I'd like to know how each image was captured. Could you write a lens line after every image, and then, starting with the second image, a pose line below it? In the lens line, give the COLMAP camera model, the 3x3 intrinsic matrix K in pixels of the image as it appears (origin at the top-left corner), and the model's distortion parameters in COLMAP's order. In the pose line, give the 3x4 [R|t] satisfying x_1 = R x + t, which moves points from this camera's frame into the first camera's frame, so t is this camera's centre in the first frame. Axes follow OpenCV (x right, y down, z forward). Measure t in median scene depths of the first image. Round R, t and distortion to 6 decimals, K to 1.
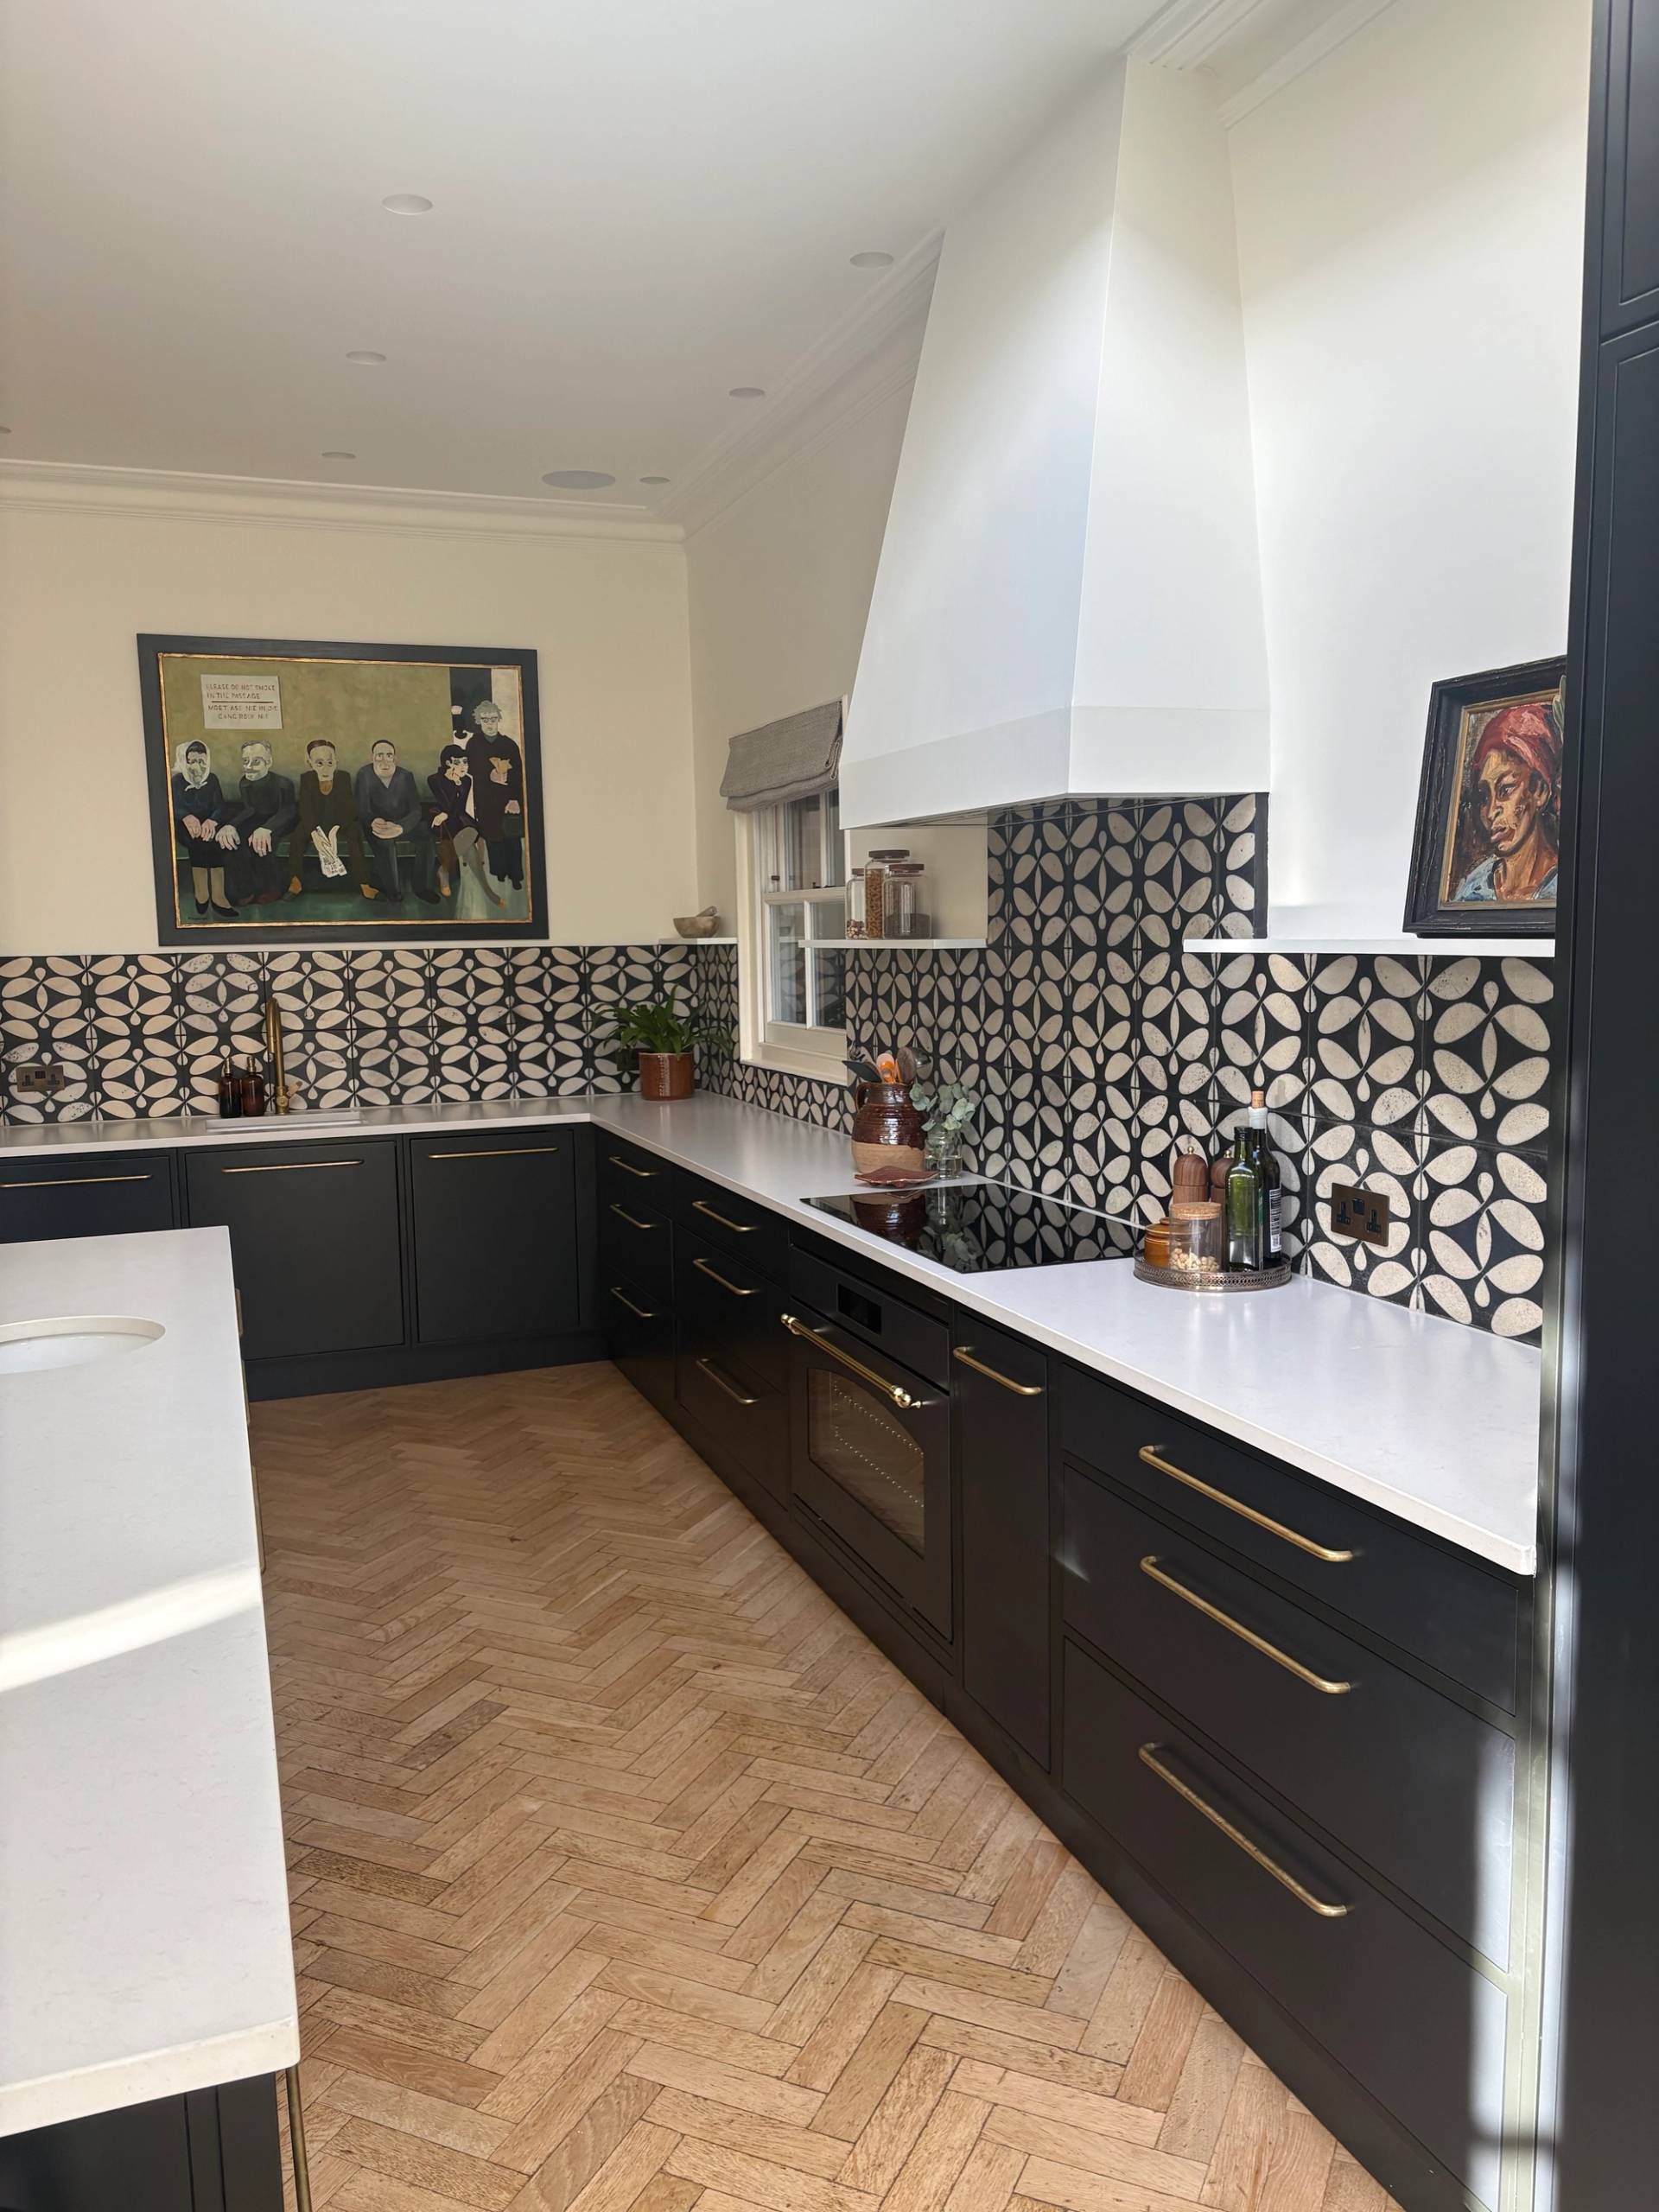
lens RADIAL K [[1634.8, 0, 827.0], [0, 1634.8, 1116.1], [0, 0, 1]] dist [0.050050, -0.040807]
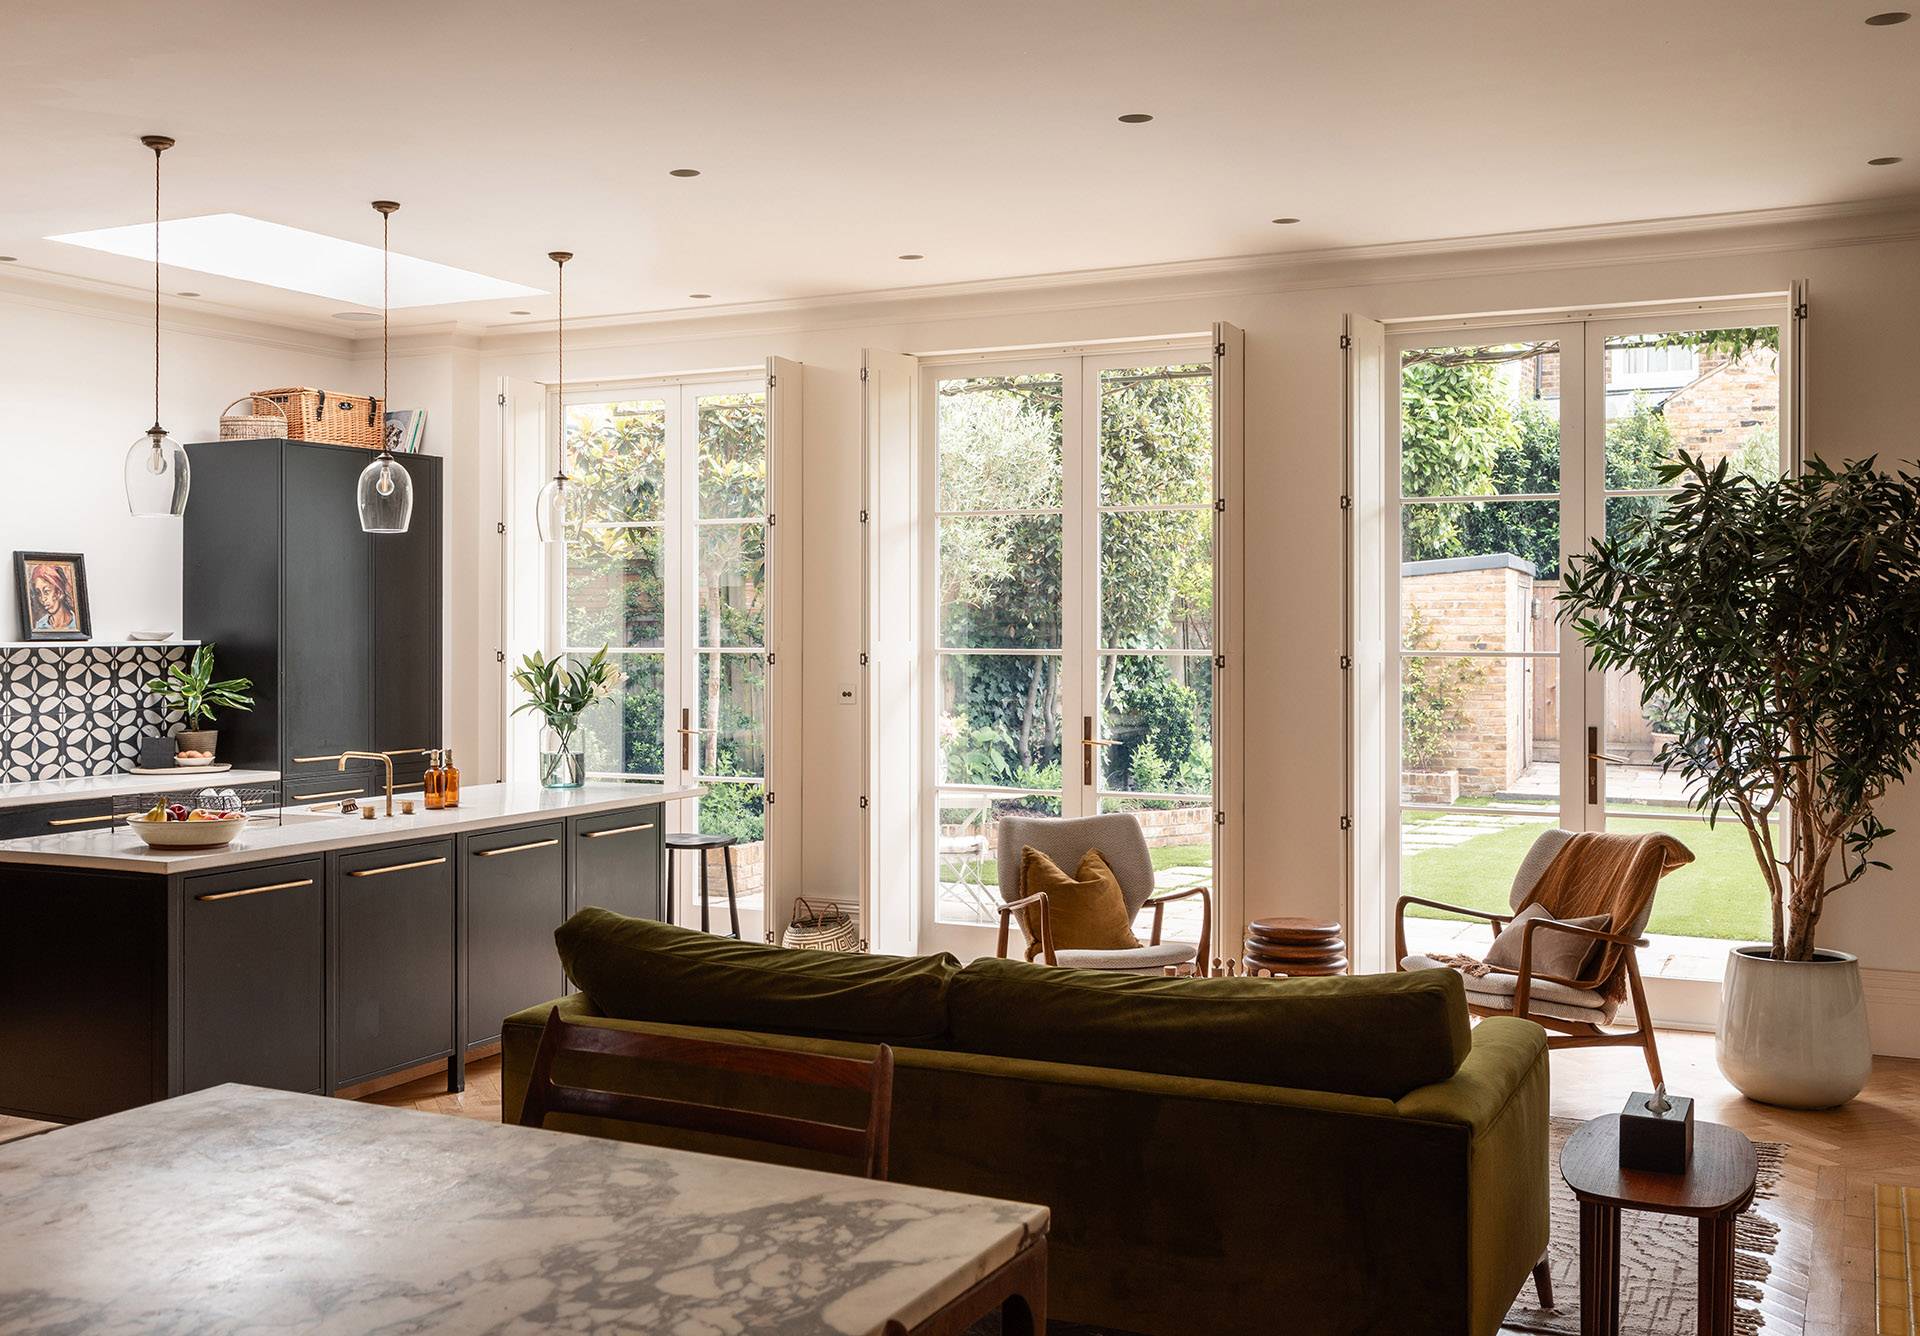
lens RADIAL K [[1925.0, 0, 844.3], [0, 1925.0, 582.2], [0, 0, 1]] dist [-0.021963, 0.000000]
pose [[-0.660455, 0.029326, 0.750292, -2.415813], [0.092642, 0.994785, 0.042667, -0.177252], [-0.745128, 0.097689, -0.659728, 1.704507]]
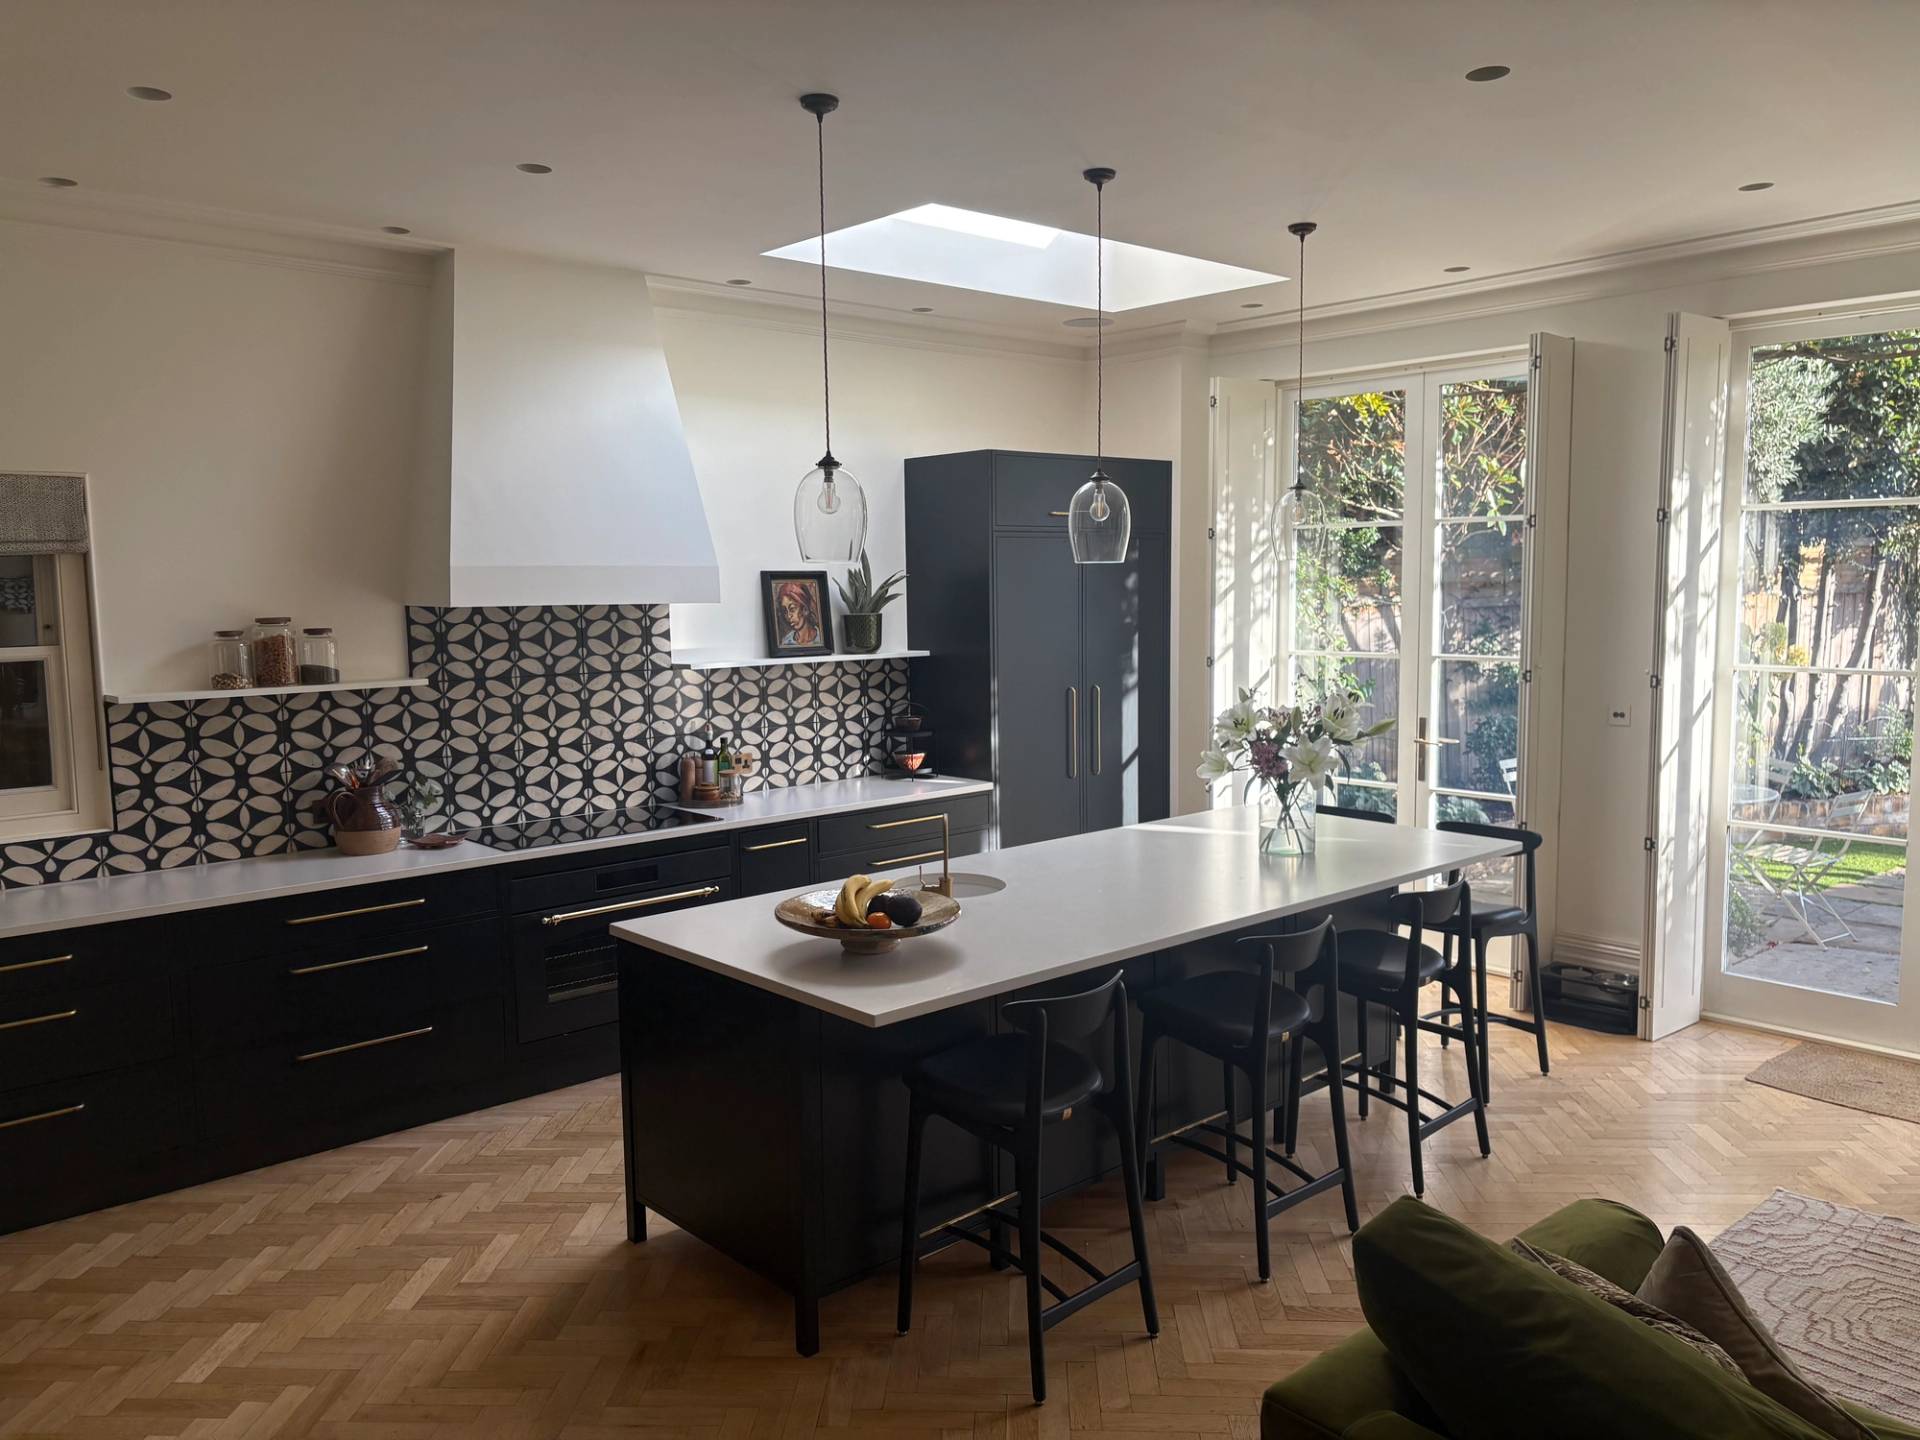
lens RADIAL K [[1419.0, 0, 969.3], [0, 1419.0, 718.1], [0, 0, 1]] dist [0.050050, -0.040807]
pose [[-0.358489, -0.079459, 0.930146, -1.721150], [0.119918, 0.984197, 0.130294, -0.237272], [-0.925800, 0.158250, -0.343295, 1.279946]]
